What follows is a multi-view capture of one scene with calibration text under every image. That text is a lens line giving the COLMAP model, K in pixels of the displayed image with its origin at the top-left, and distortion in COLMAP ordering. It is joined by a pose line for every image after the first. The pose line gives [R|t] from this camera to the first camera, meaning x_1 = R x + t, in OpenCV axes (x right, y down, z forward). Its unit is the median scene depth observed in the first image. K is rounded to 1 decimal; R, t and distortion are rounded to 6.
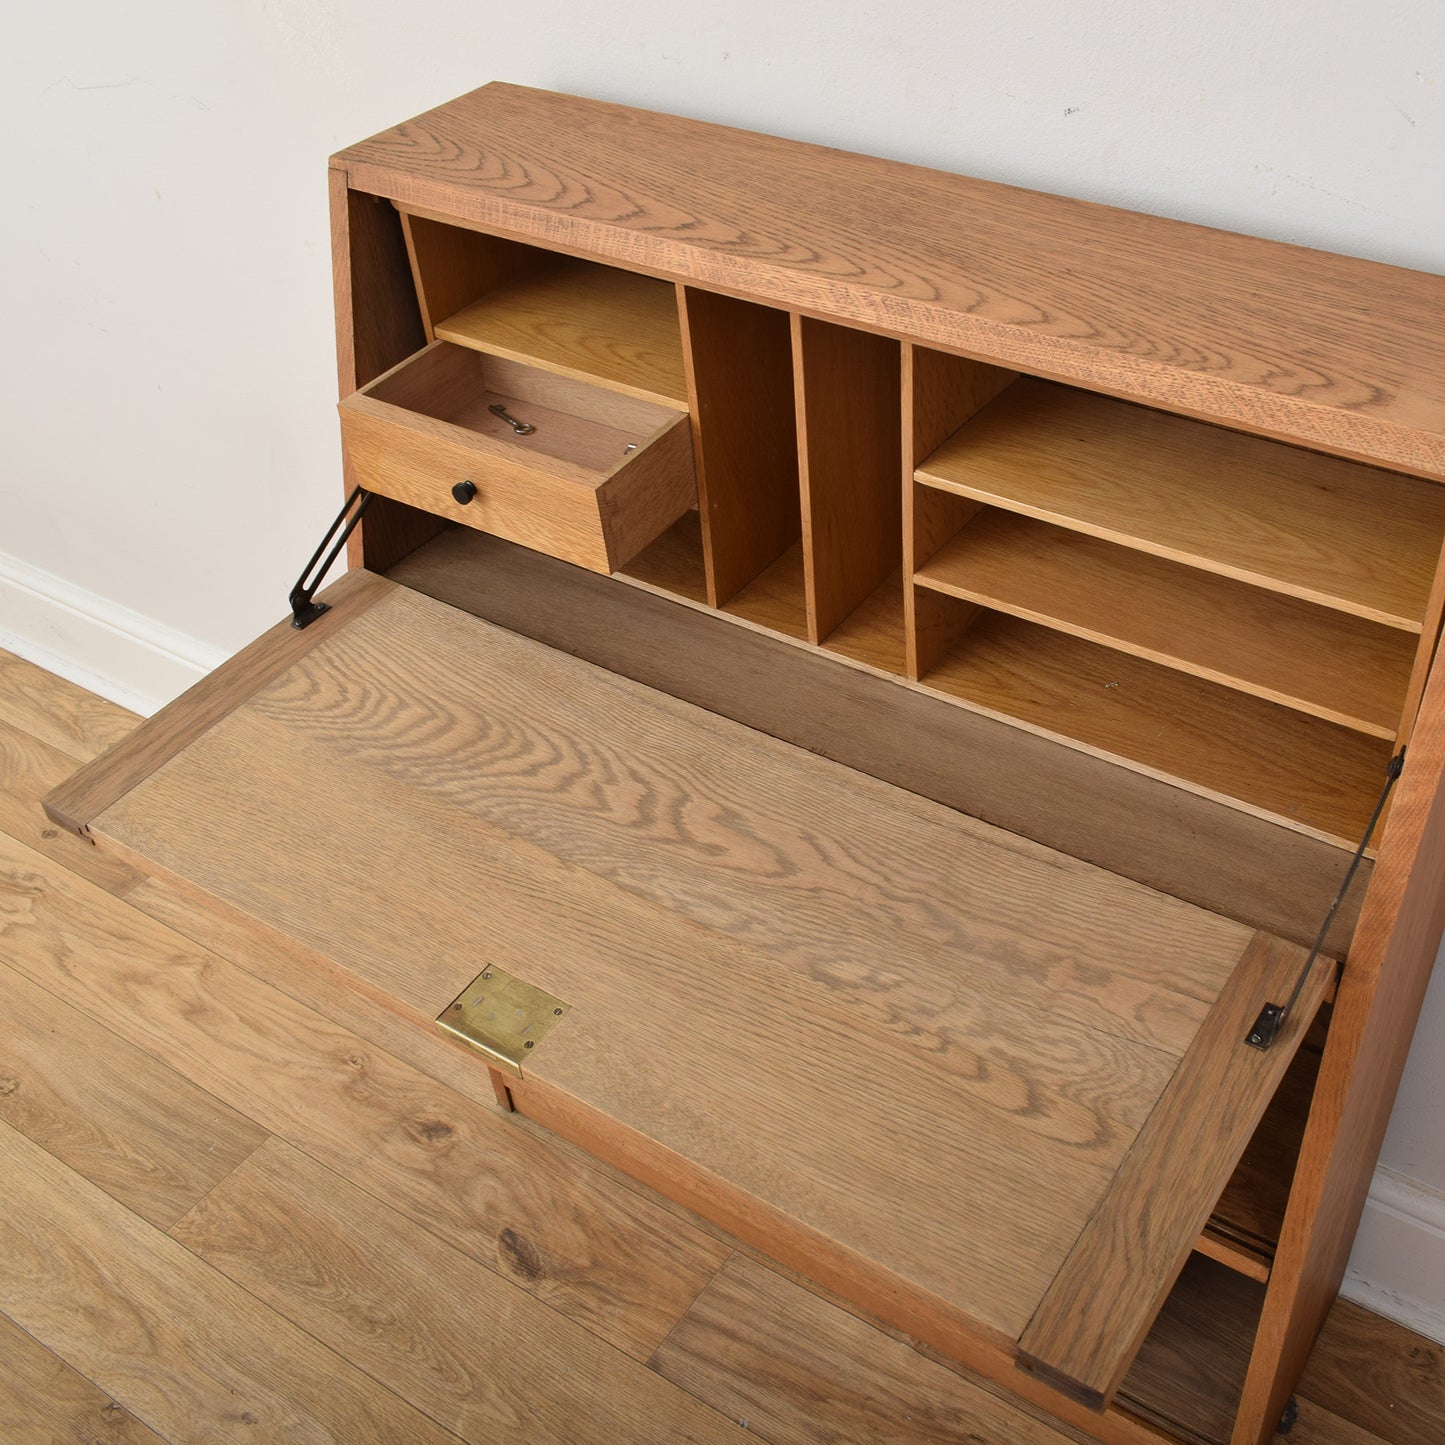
lens RADIAL K [[1638.2, 0, 851.0], [0, 1638.2, 715.0], [0, 0, 1]] dist [-0.025193, 0.012697]
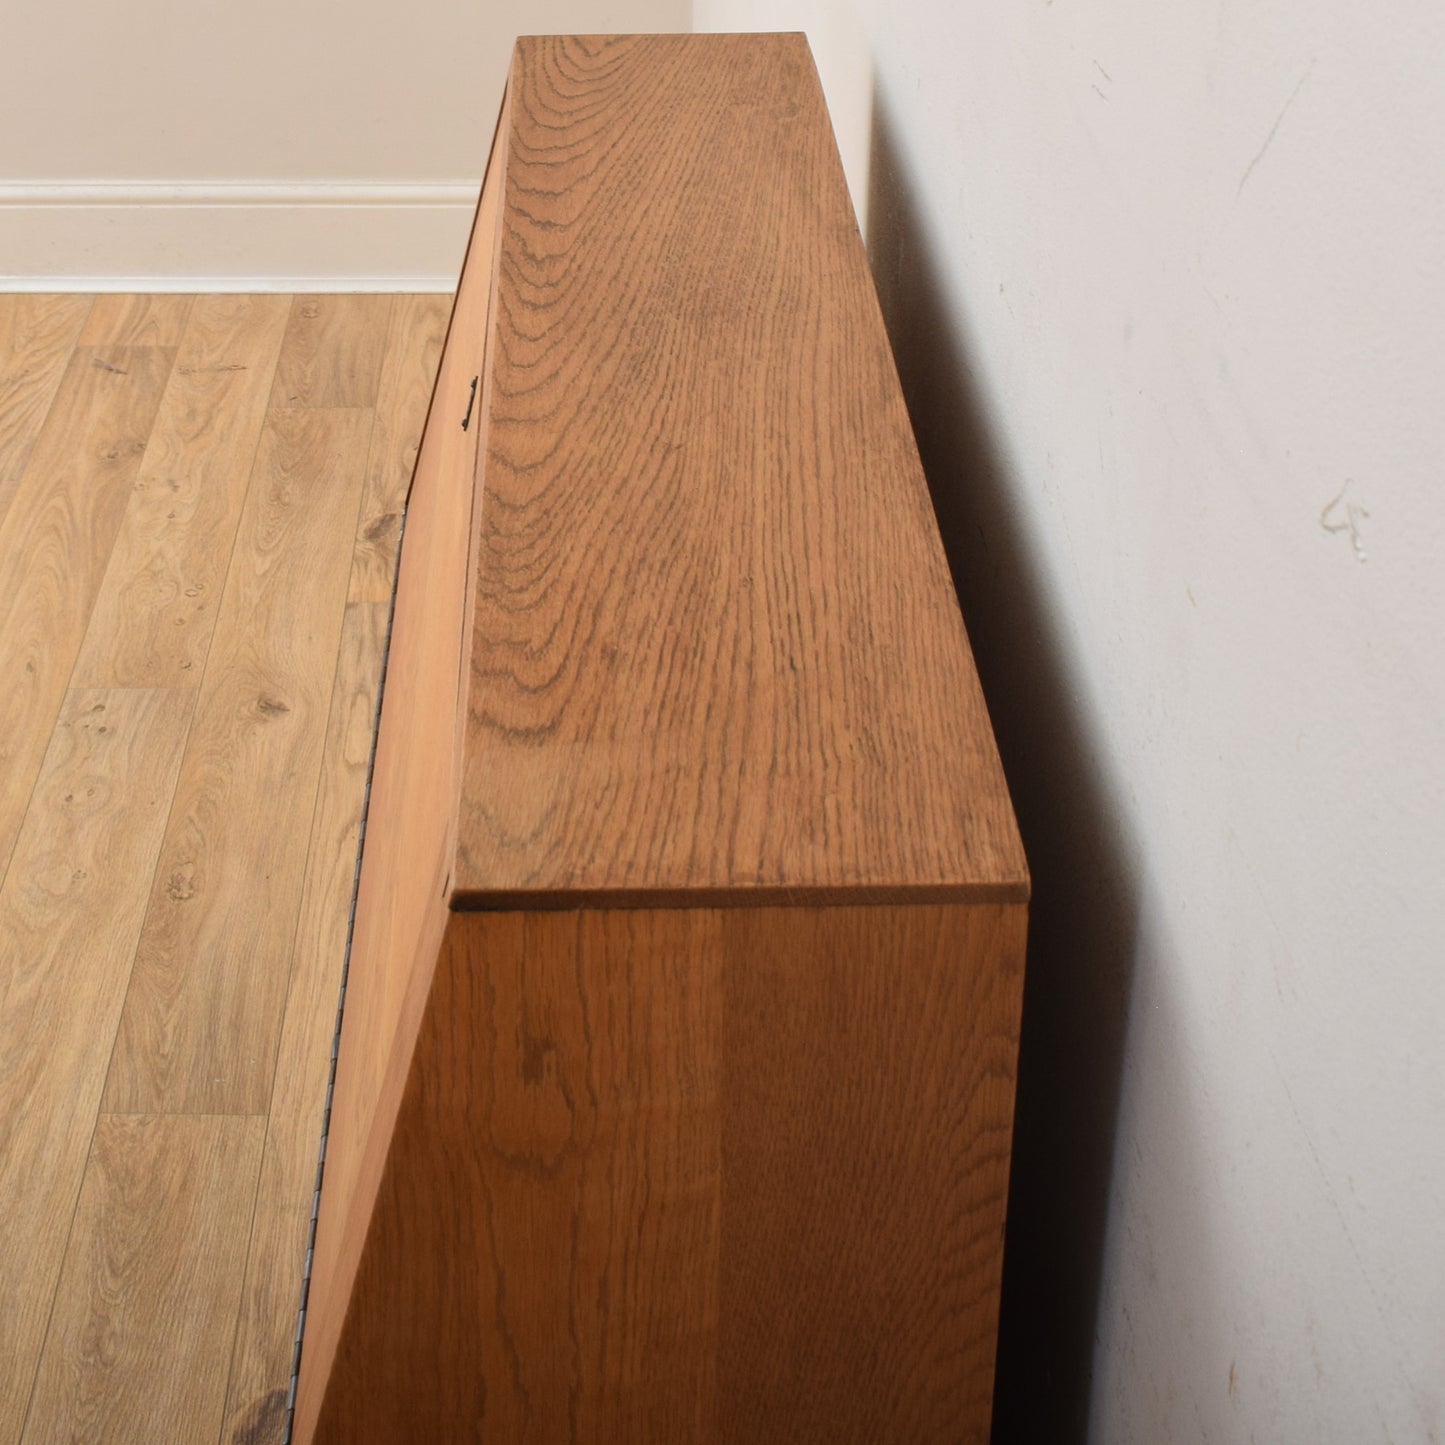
lens RADIAL K [[2529.1, 0, 534.2], [0, 2529.1, 333.8], [0, 0, 1]] dist [0.007421, -0.046956]
pose [[0.528281, 0.379559, -0.759509, 0.558749], [-0.544631, 0.837730, 0.039828, -0.200384], [0.651380, 0.392611, 0.649277, 0.152942]]
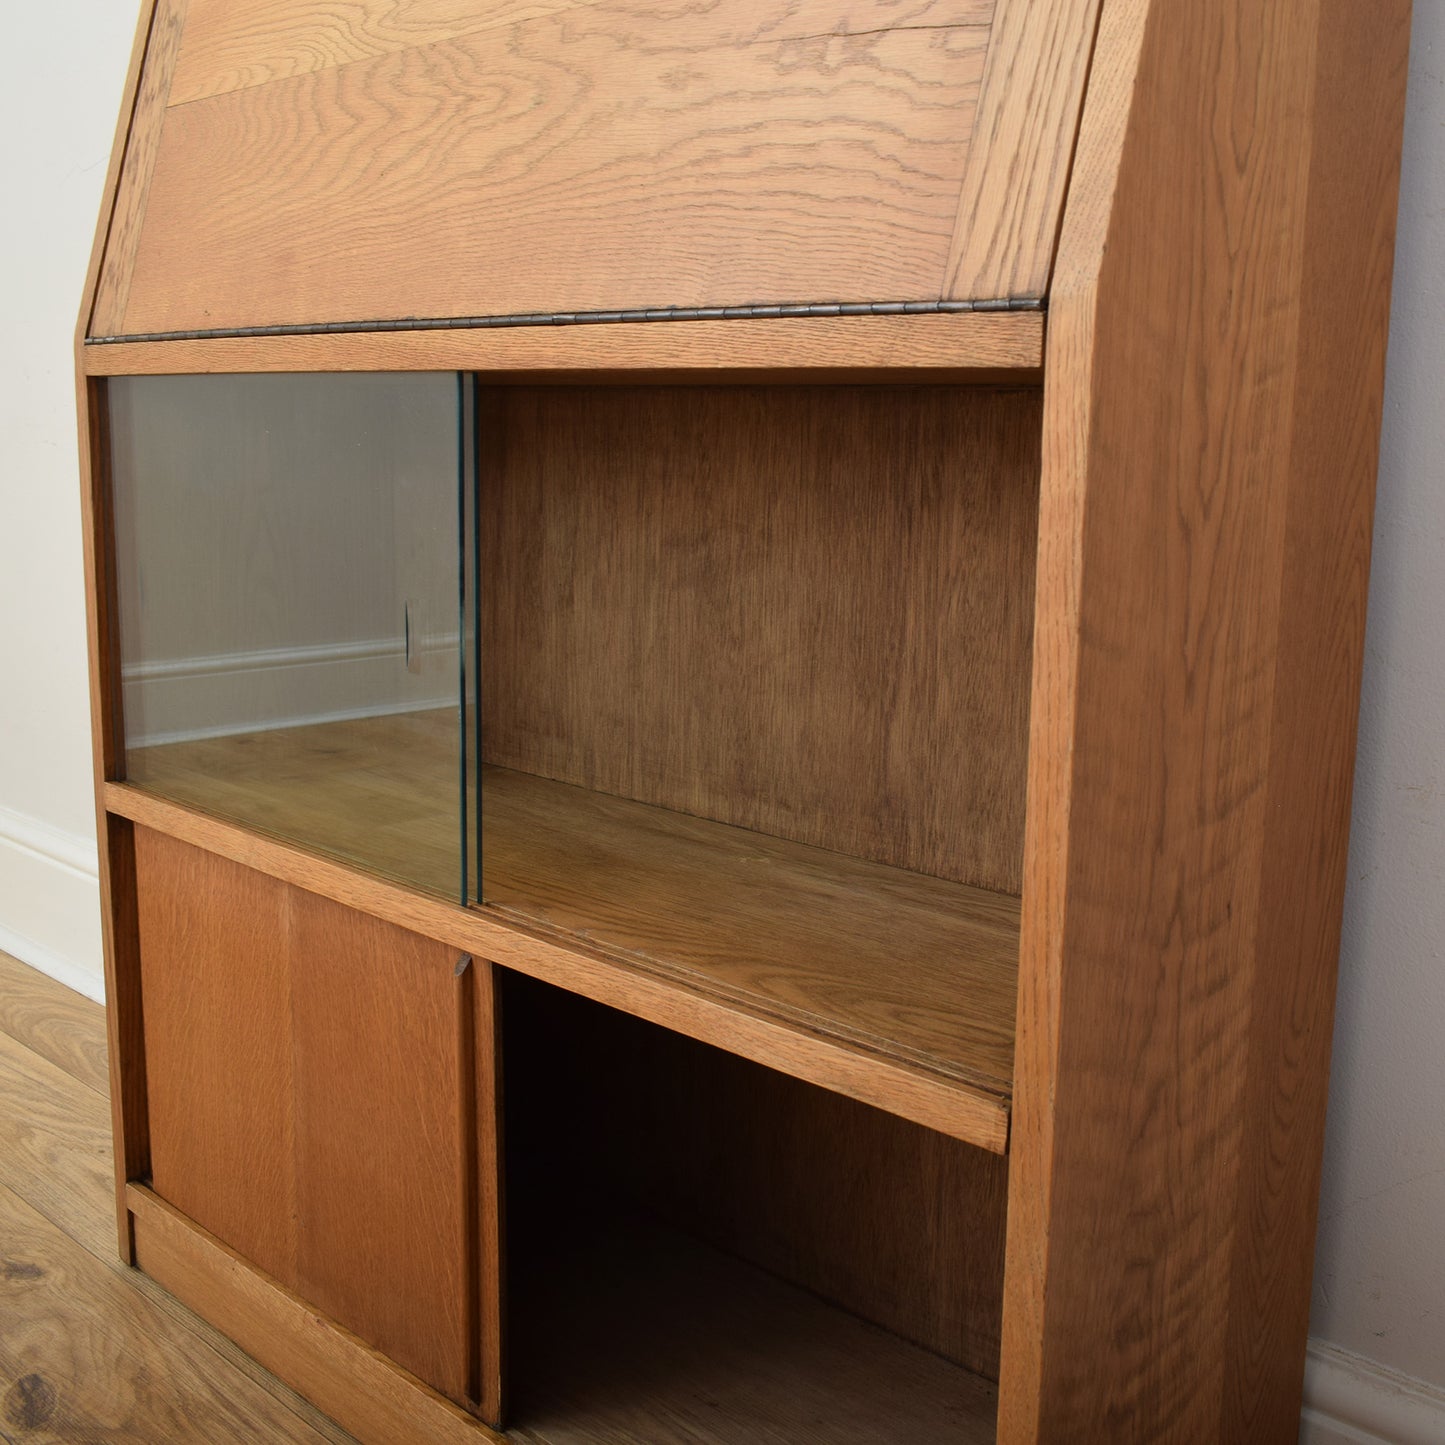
lens RADIAL K [[1634.1, 0, 828.1], [0, 1634.1, 711.5], [0, 0, 1]] dist [-0.031267, 0.017724]
pose [[0.984559, 0.087820, -0.151428, 0.199326], [-0.152069, 0.857562, -0.491388, 0.375964], [0.086705, 0.506828, 0.857676, 0.329877]]
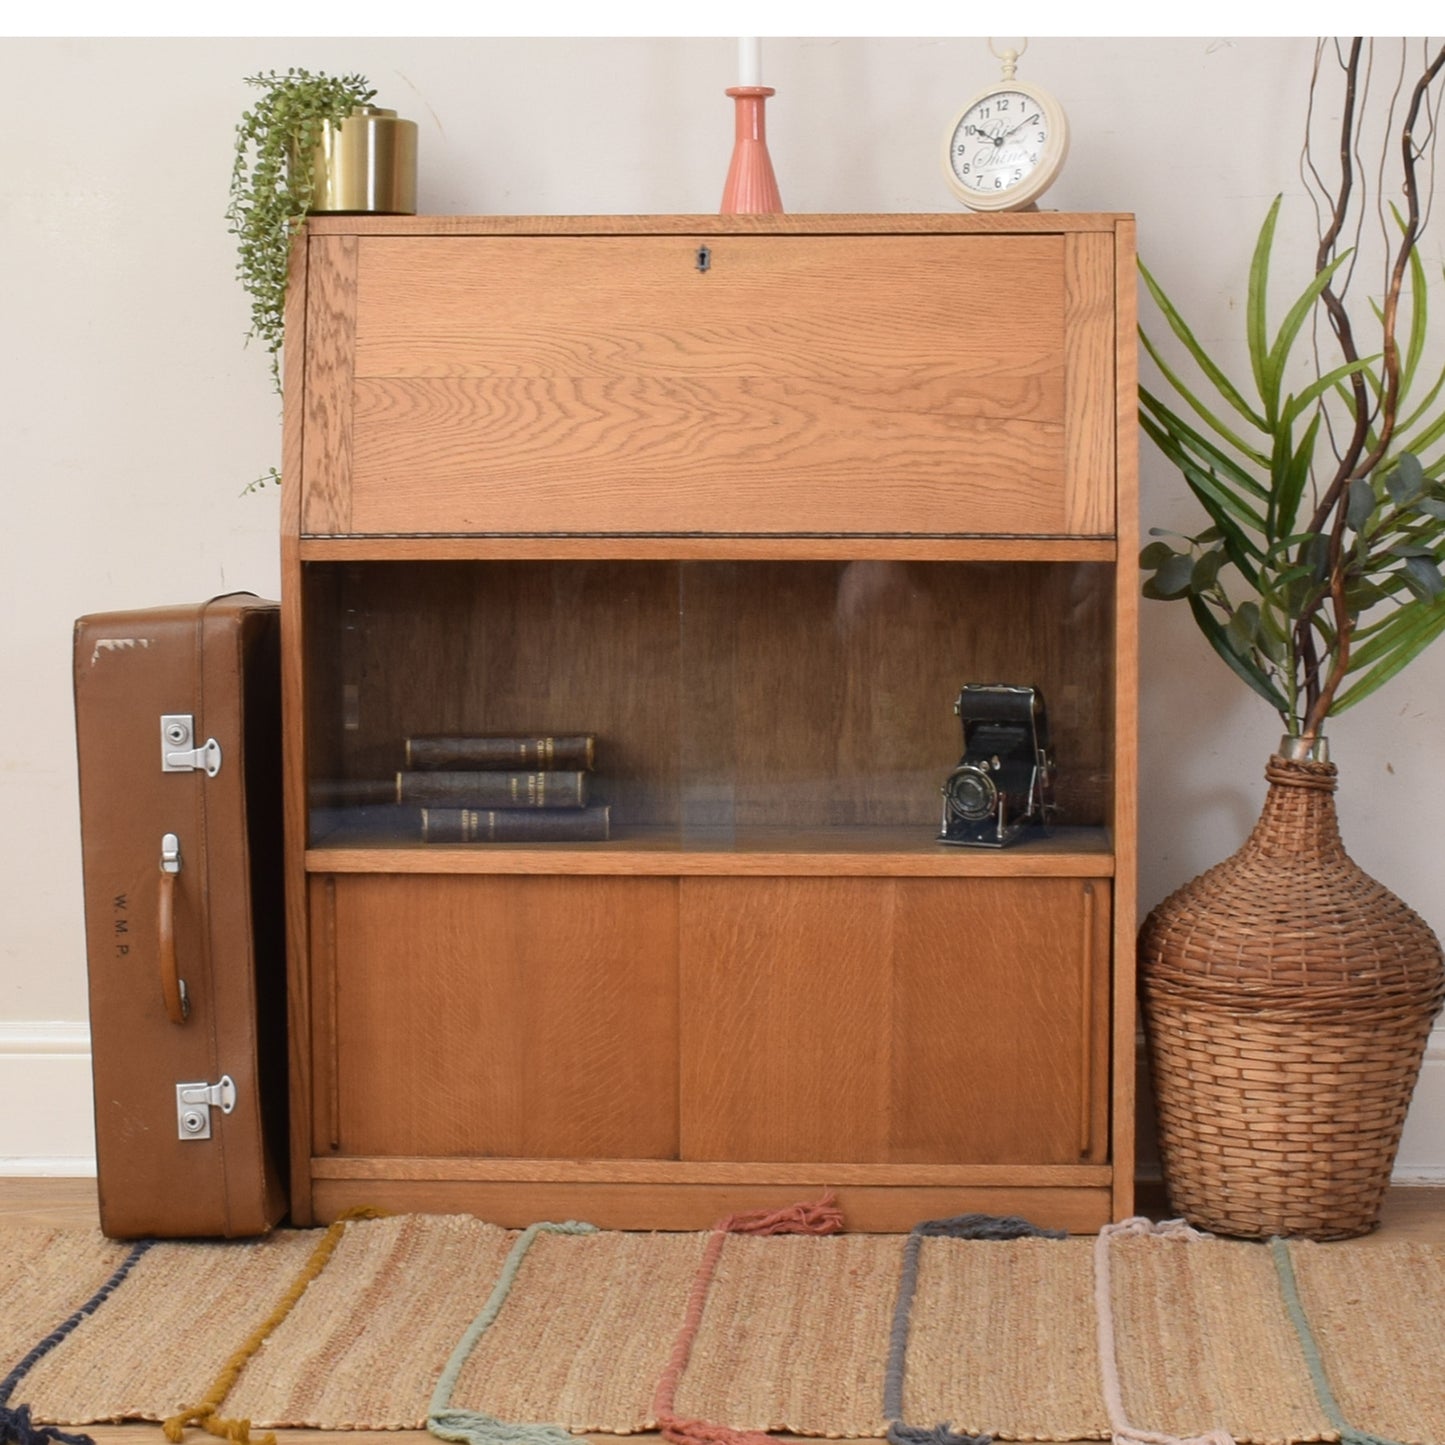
lens RADIAL K [[3770.8, 0, 724.8], [0, 3770.8, 757.1], [0, 0, 1]] dist [-0.011966, -0.425170]
pose [[0.869028, -0.014859, 0.494539, -1.190623], [0.295357, 0.817484, -0.494454, 1.298340], [-0.396931, 0.575760, 0.714805, -0.888265]]
